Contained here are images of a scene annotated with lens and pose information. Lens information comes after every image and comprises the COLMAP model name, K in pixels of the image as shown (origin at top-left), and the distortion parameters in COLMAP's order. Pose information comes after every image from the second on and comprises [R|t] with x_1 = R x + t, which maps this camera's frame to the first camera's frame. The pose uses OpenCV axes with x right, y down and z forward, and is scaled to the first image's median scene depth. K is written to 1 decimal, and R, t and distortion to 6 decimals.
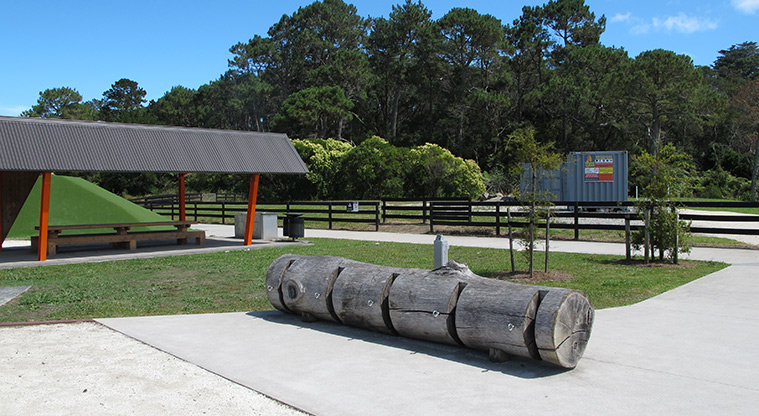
lens RADIAL K [[640.1, 0, 379.5], [0, 640.1, 208.0], [0, 0, 1]] dist [-0.135592, 0.101247]
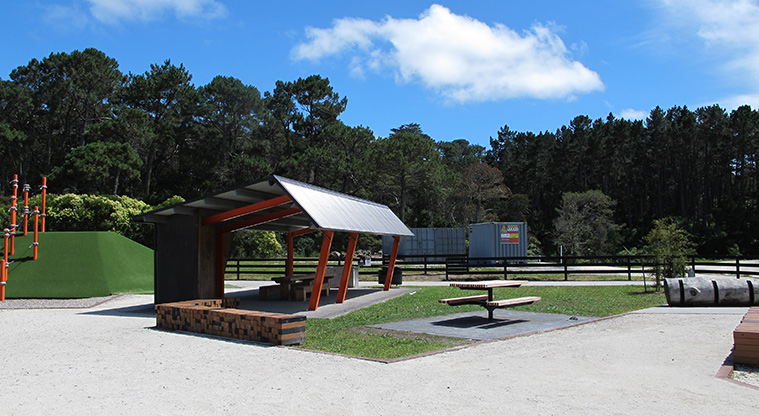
lens RADIAL K [[640.1, 0, 379.5], [0, 640.1, 208.0], [0, 0, 1]] dist [-0.135592, 0.101247]
pose [[0.865694, 0.034987, 0.499350, -0.215924], [0.010997, 0.995984, -0.088849, 0.001224], [-0.500453, 0.082408, 0.861833, -0.036915]]
